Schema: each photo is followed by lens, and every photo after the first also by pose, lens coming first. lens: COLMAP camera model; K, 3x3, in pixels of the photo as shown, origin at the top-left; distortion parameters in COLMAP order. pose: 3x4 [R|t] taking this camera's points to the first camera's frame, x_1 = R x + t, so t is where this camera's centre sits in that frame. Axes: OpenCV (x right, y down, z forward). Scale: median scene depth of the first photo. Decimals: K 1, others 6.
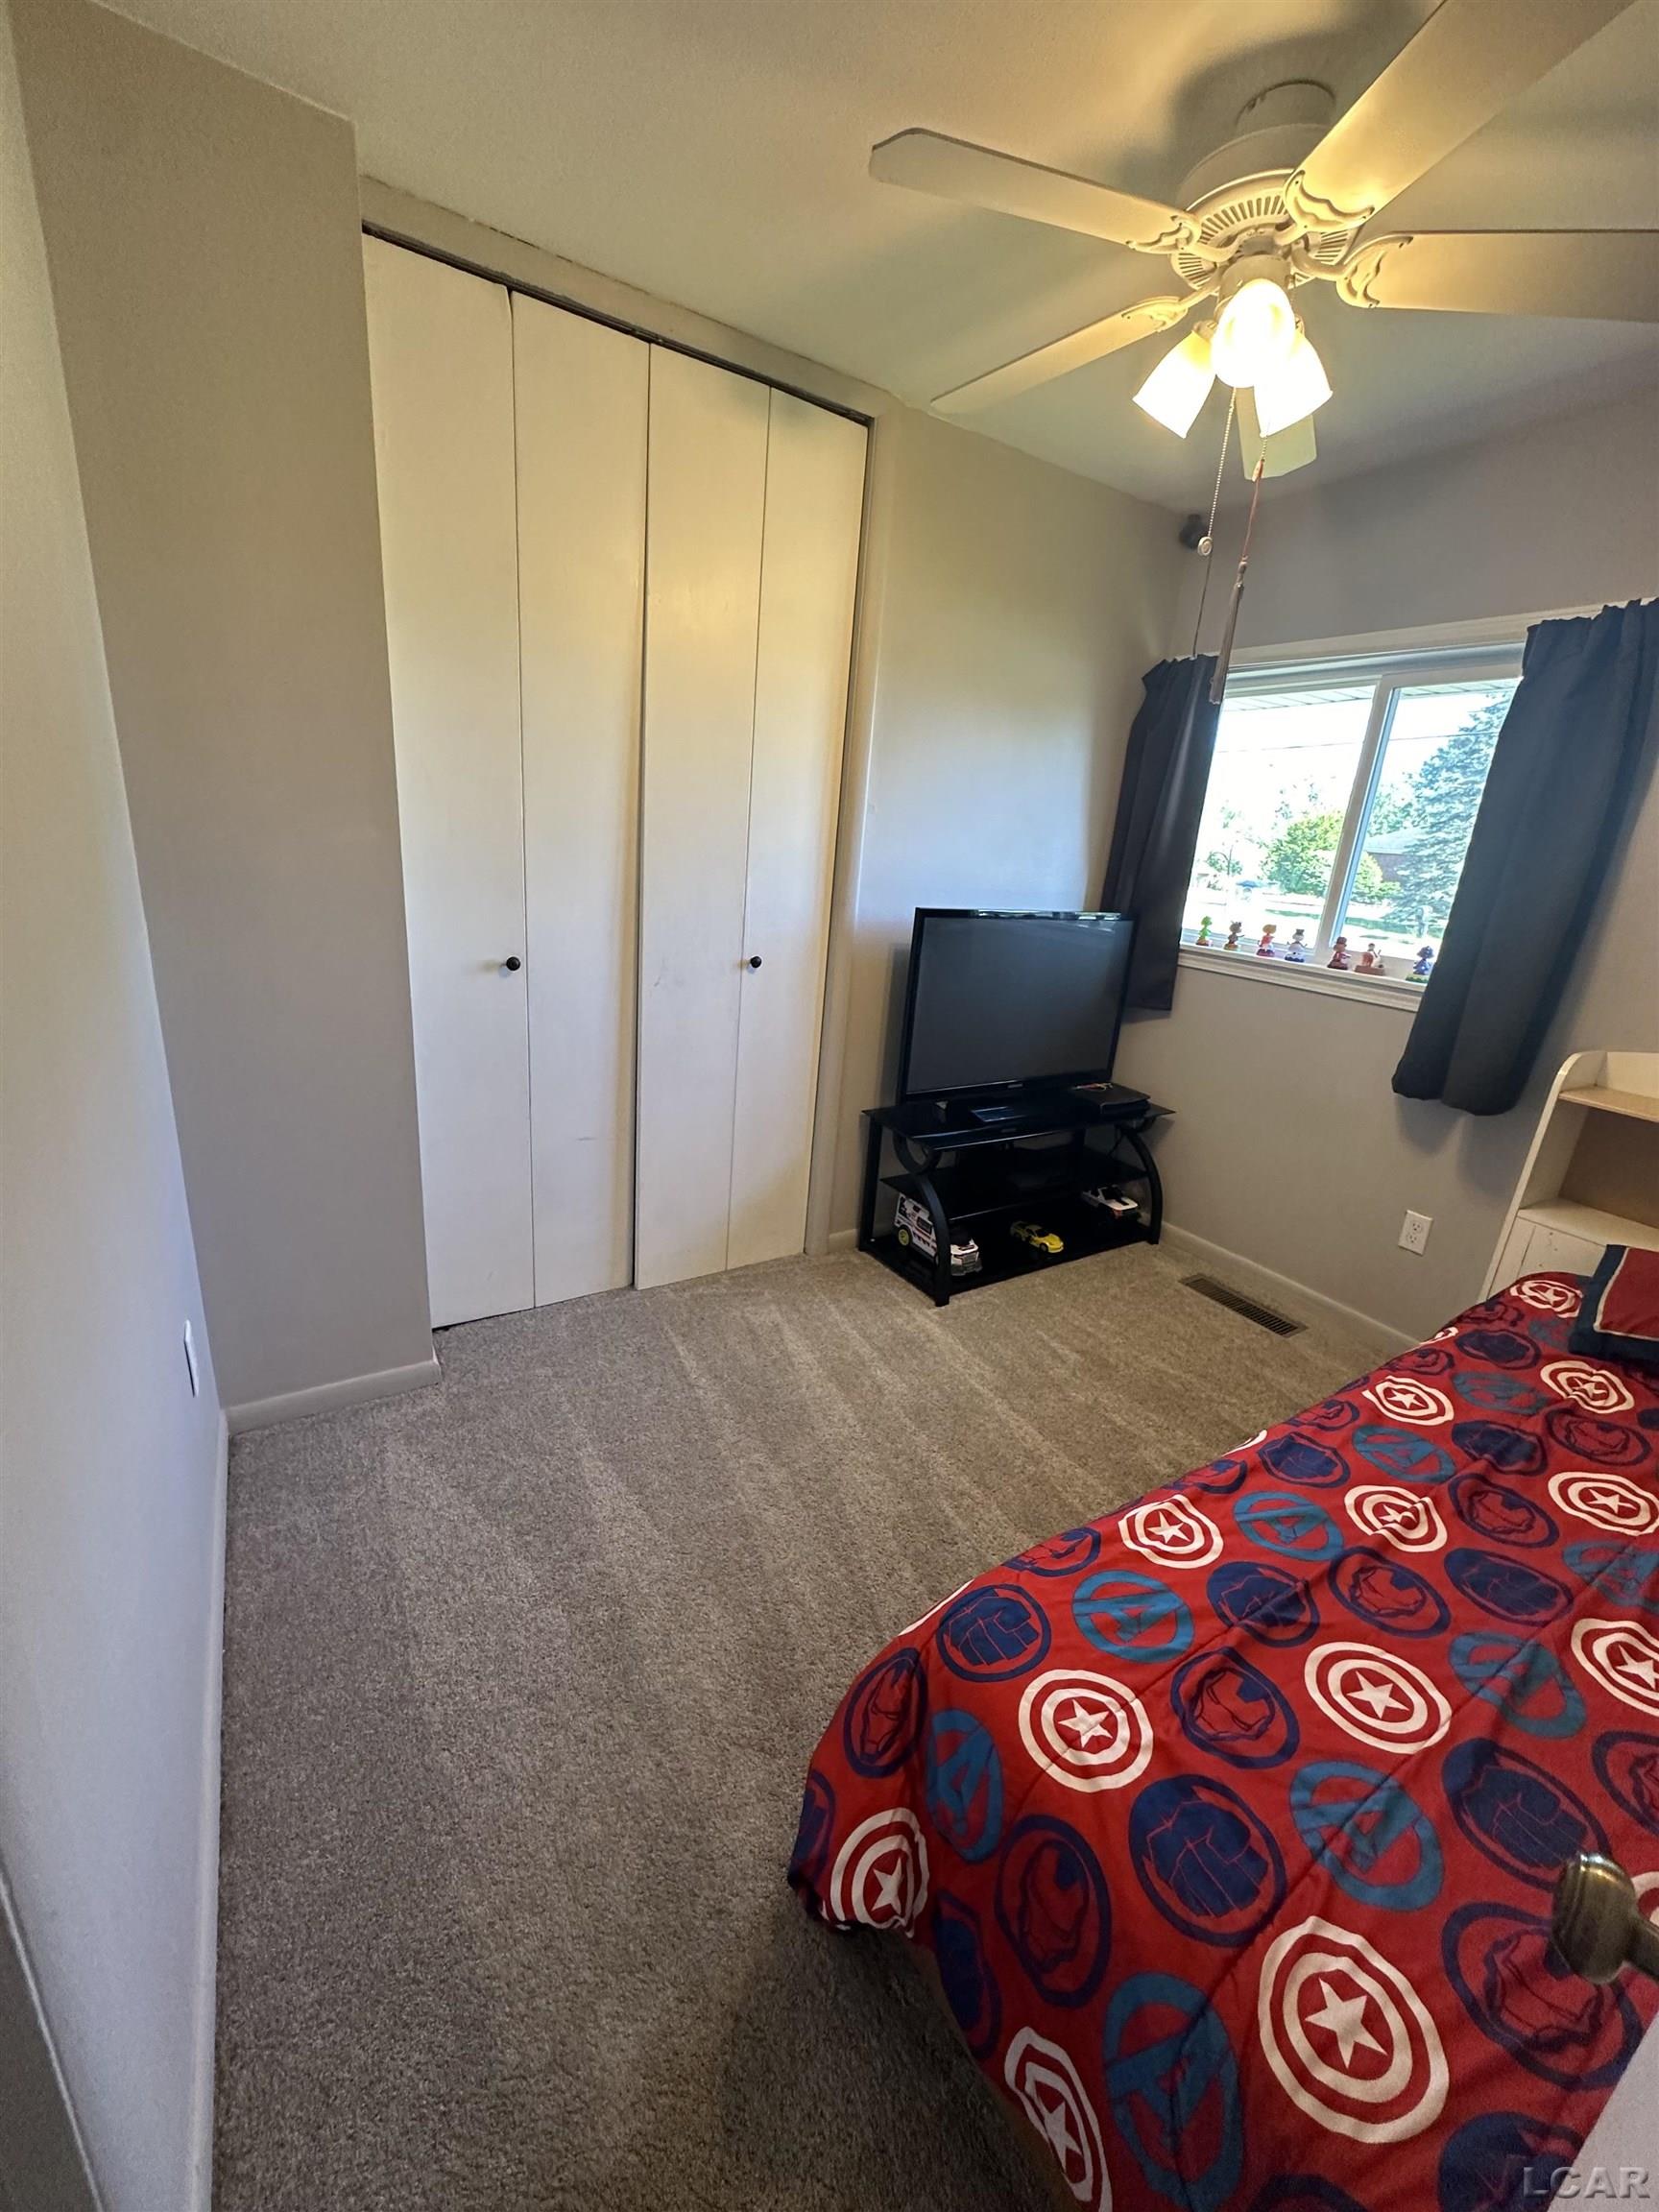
lens RADIAL K [[878.7, 0, 826.9], [0, 878.7, 1104.5], [0, 0, 1]] dist [-0.009282, 0.001539]
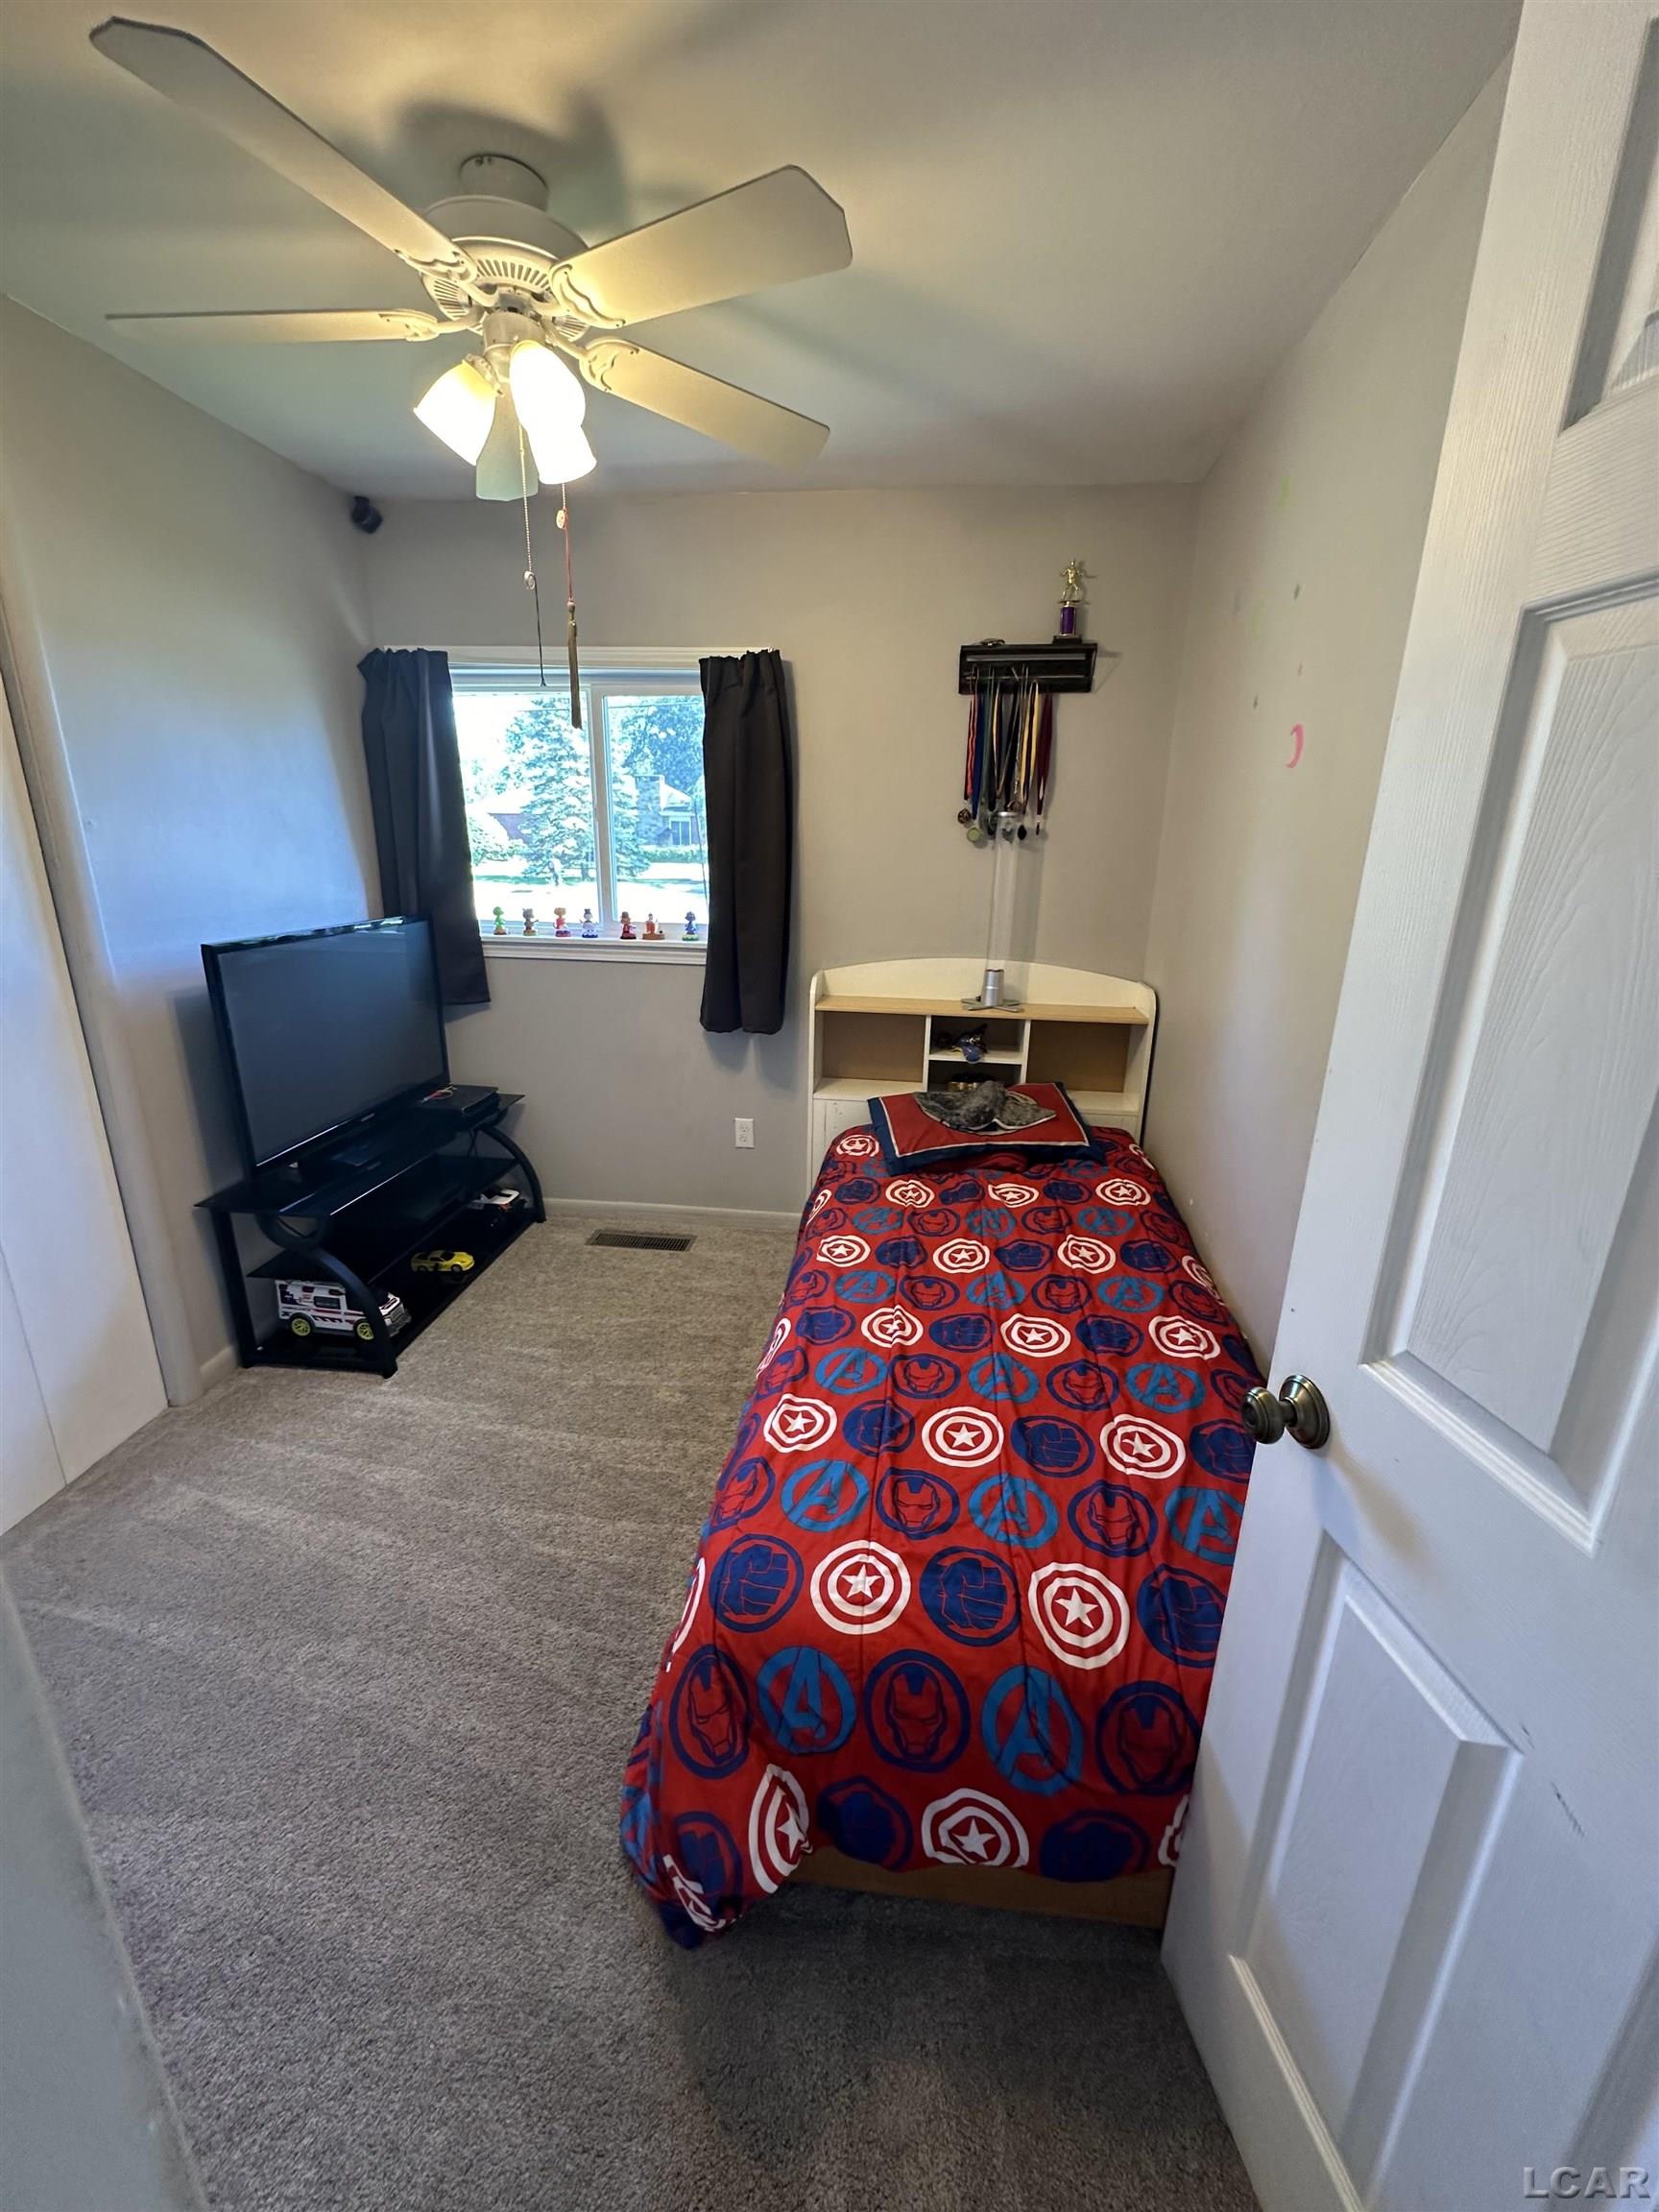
lens RADIAL K [[878.7, 0, 828.5], [0, 878.7, 1103.5], [0, 0, 1]] dist [-0.009282, 0.001539]
pose [[0.621793, -0.286607, 0.728855, -0.254388], [0.260174, 0.953373, 0.152937, -0.086585], [-0.738703, 0.094534, 0.667368, 0.071490]]
